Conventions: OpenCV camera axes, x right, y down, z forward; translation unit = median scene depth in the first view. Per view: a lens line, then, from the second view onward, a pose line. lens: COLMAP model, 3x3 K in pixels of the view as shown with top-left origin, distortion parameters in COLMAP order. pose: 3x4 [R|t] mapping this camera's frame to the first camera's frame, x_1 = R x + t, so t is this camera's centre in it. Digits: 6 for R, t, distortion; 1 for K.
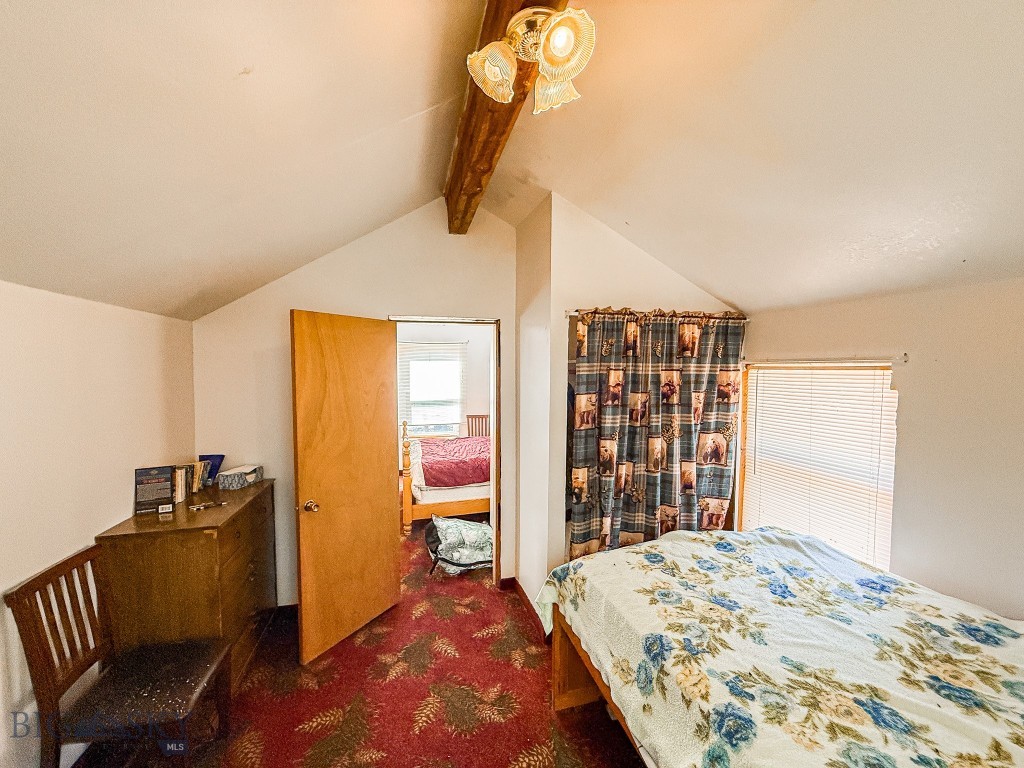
lens RADIAL K [[406.7, 0, 508.9], [0, 406.7, 385.1], [0, 0, 1]] dist [0.001173, -0.000472]
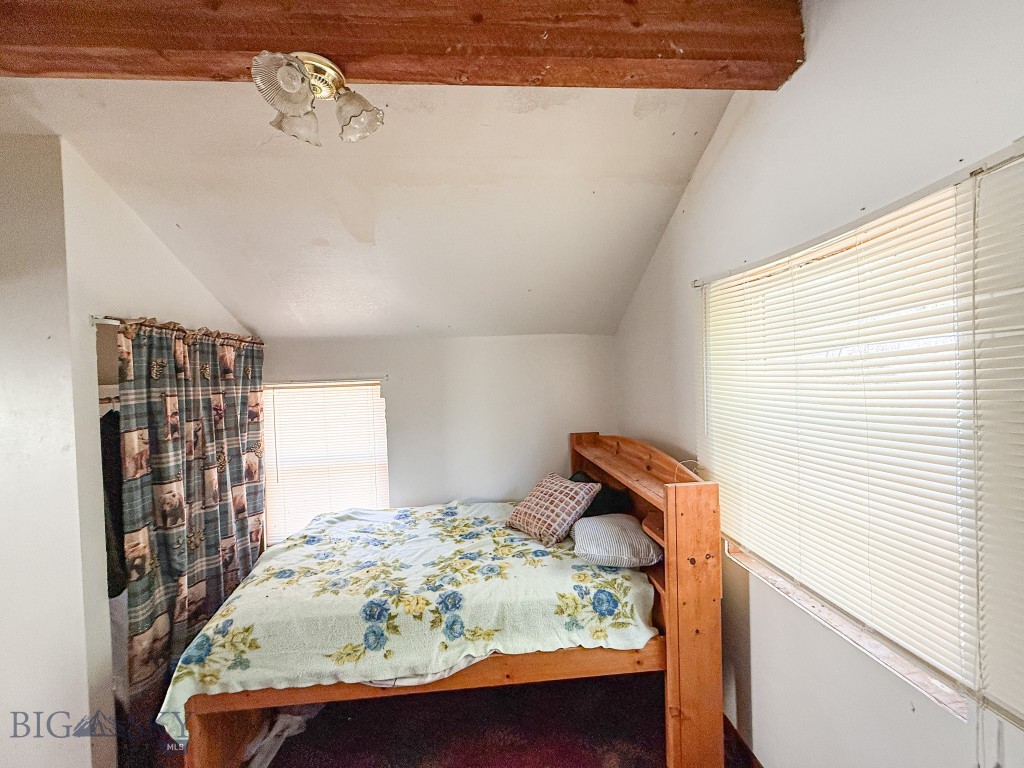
lens RADIAL K [[406.7, 0, 508.9], [0, 406.7, 385.1], [0, 0, 1]] dist [0.001173, -0.000472]
pose [[0.163942, -0.028328, 0.986063, -0.439467], [0.080864, 0.996609, 0.015187, -0.016766], [-0.983150, 0.077247, 0.165677, 0.187426]]
